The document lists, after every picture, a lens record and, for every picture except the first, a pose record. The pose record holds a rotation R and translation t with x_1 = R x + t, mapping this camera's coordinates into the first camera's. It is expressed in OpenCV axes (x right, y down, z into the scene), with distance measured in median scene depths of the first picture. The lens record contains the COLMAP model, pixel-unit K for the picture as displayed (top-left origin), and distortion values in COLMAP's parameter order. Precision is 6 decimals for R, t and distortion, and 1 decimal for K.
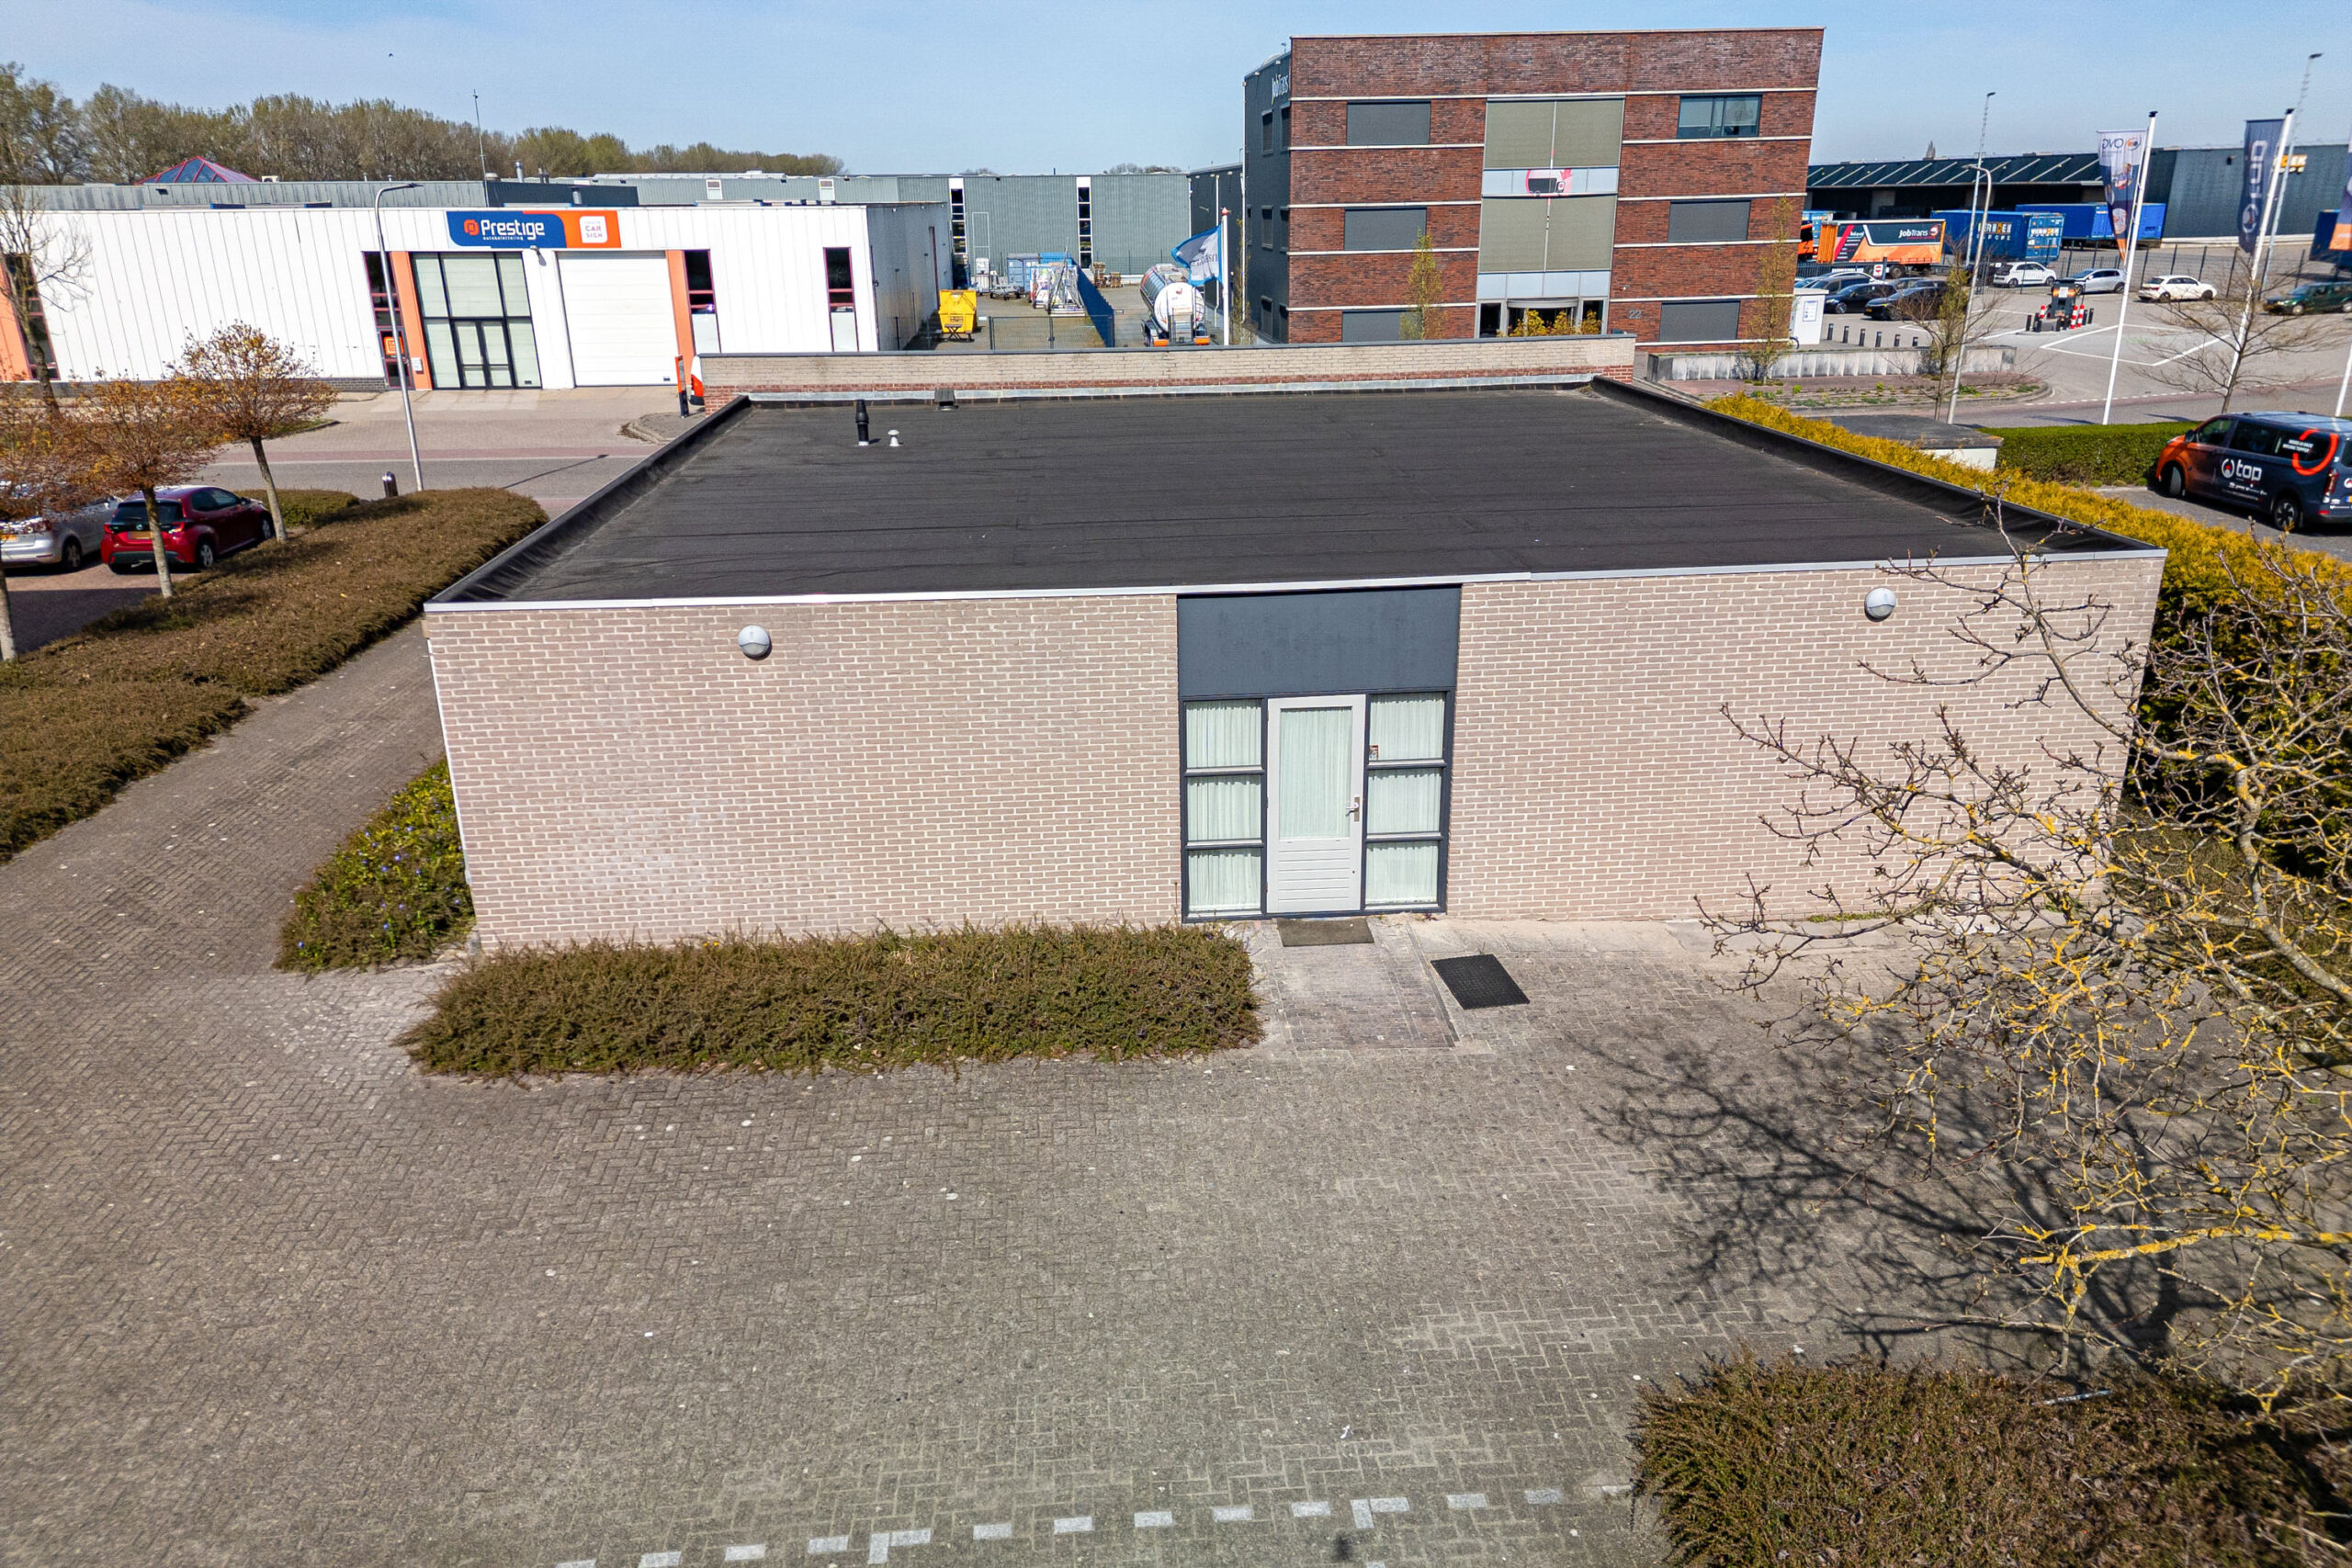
lens RADIAL K [[1631.0, 0, 1168.4], [0, 1631.0, 783.6], [0, 0, 1]] dist [0.077104, -0.065946]
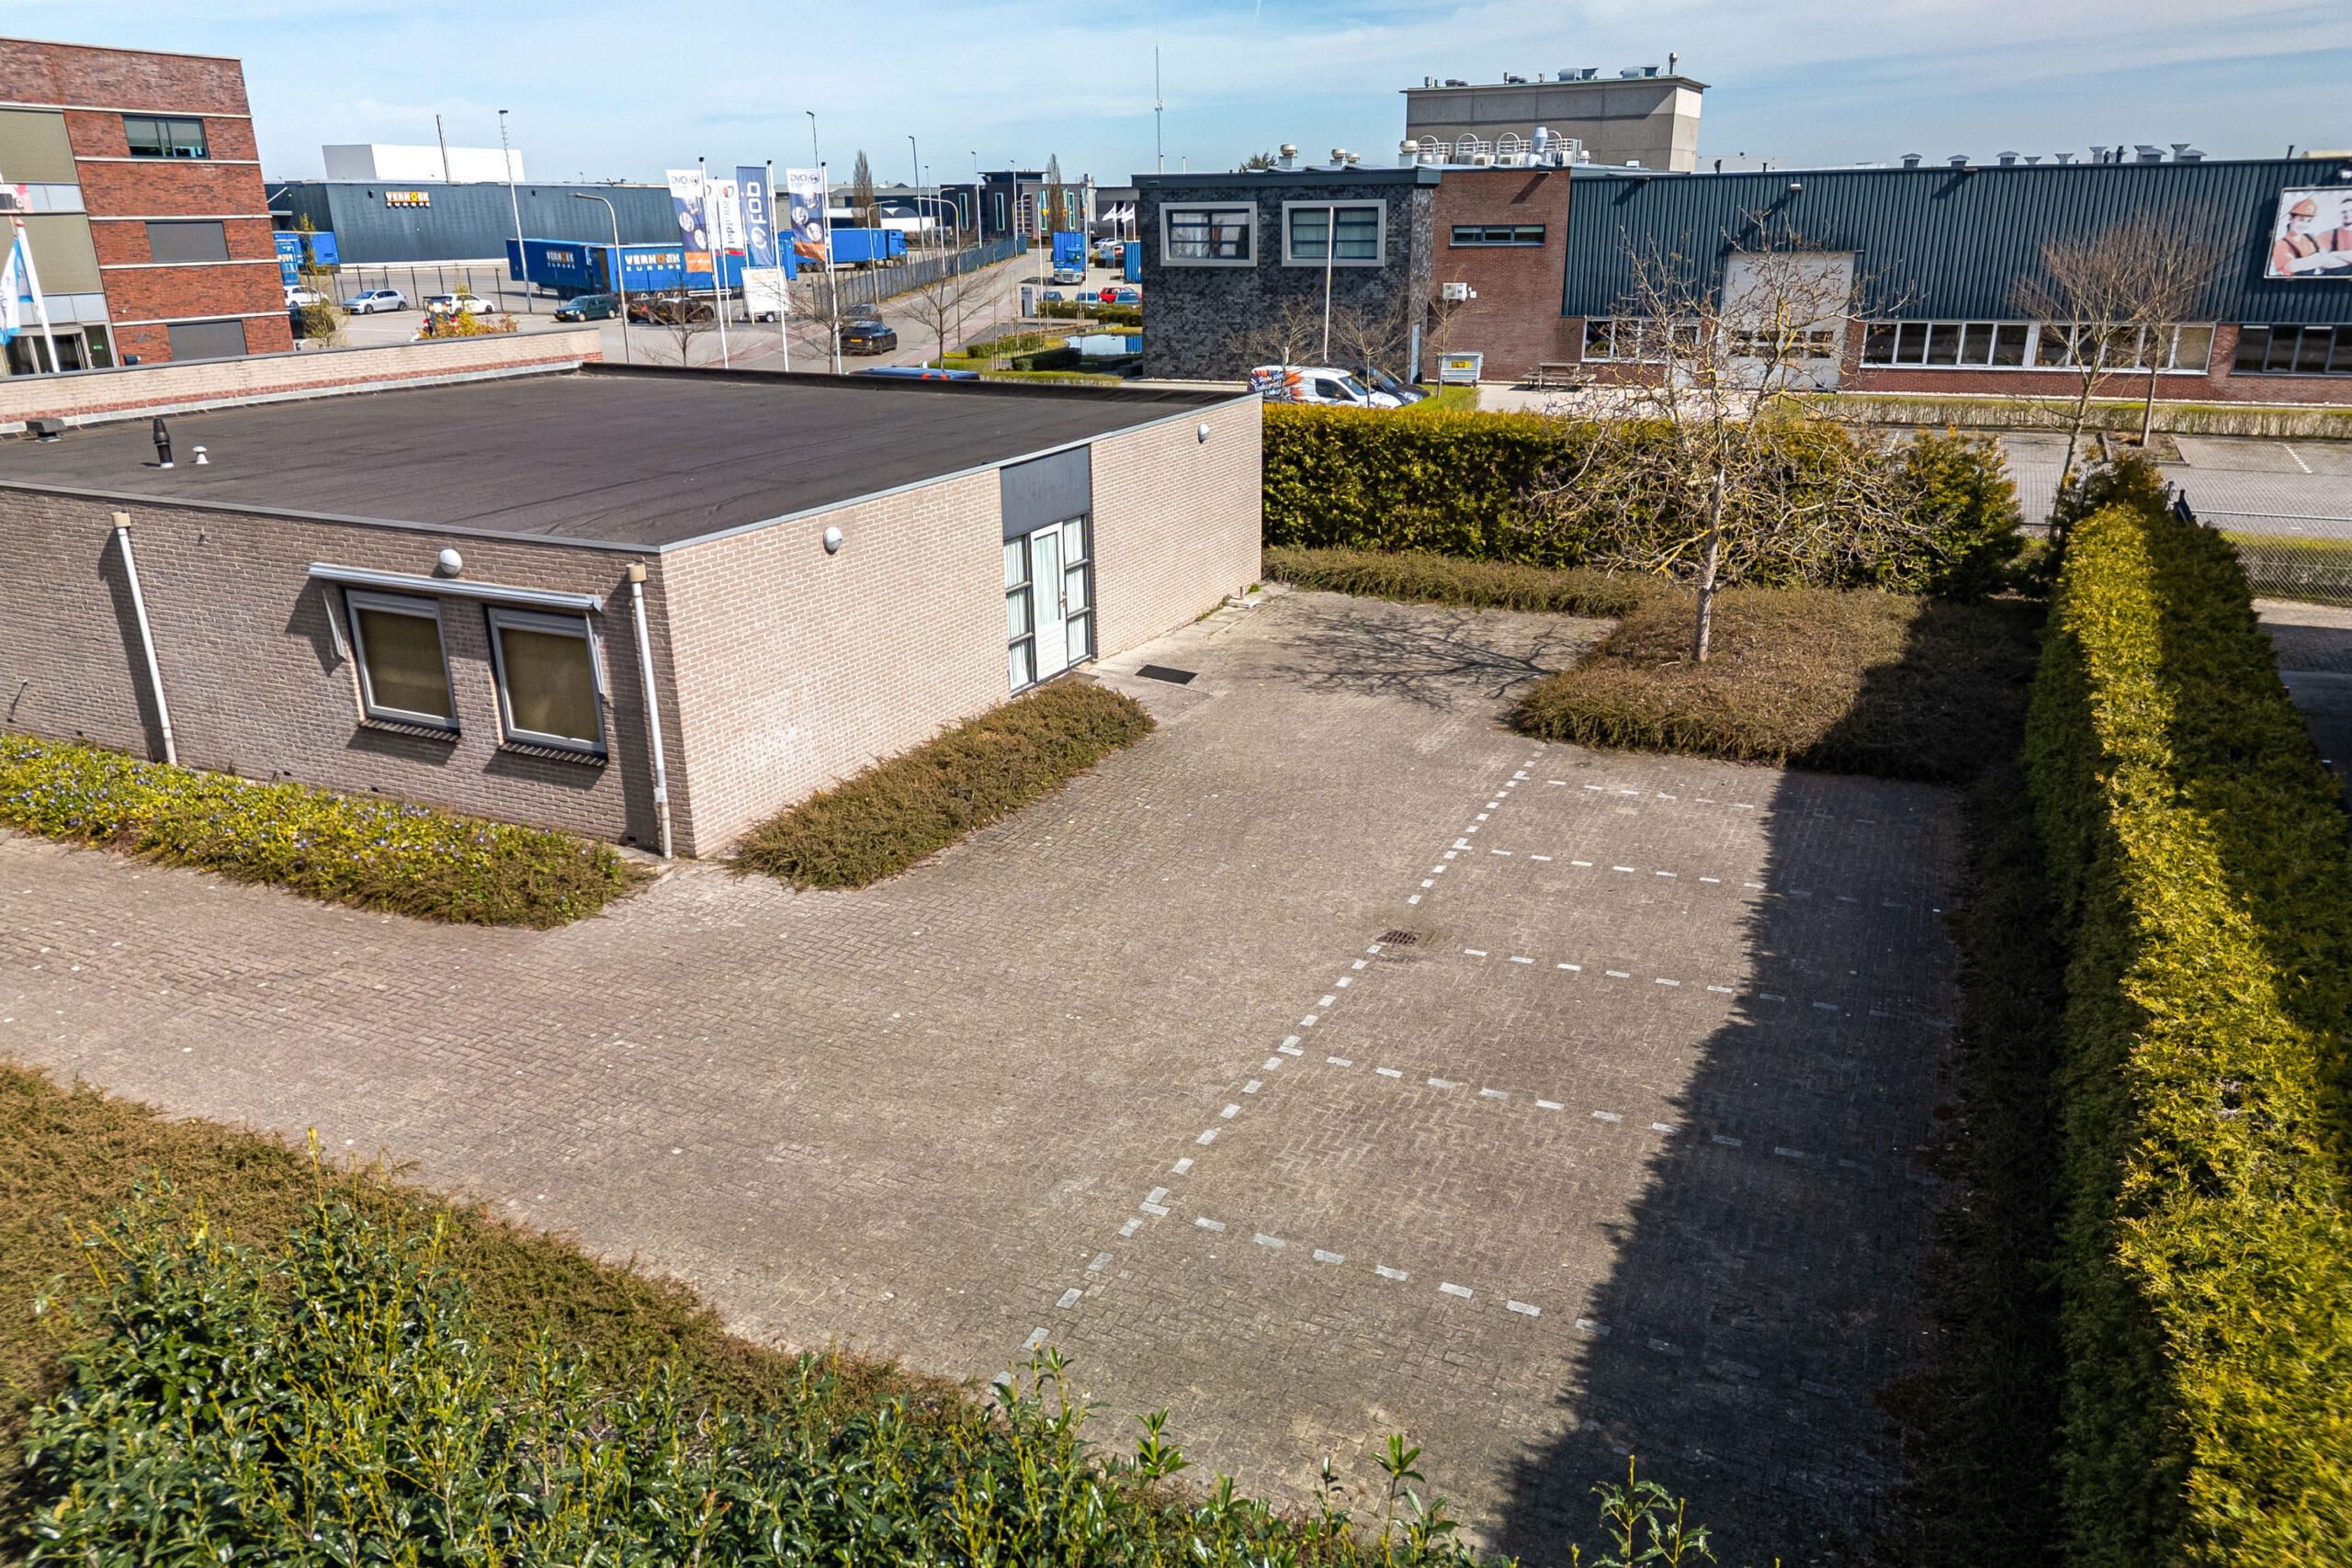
lens RADIAL K [[1654.3, 0, 1167.4], [0, 1654.3, 792.2], [0, 0, 1]] dist [0.083873, -0.075422]
pose [[0.497170, -0.279133, 0.821527, -0.624028], [0.294078, 0.945005, 0.143119, -0.003493], [-0.816297, 0.170438, 0.551915, 0.042384]]
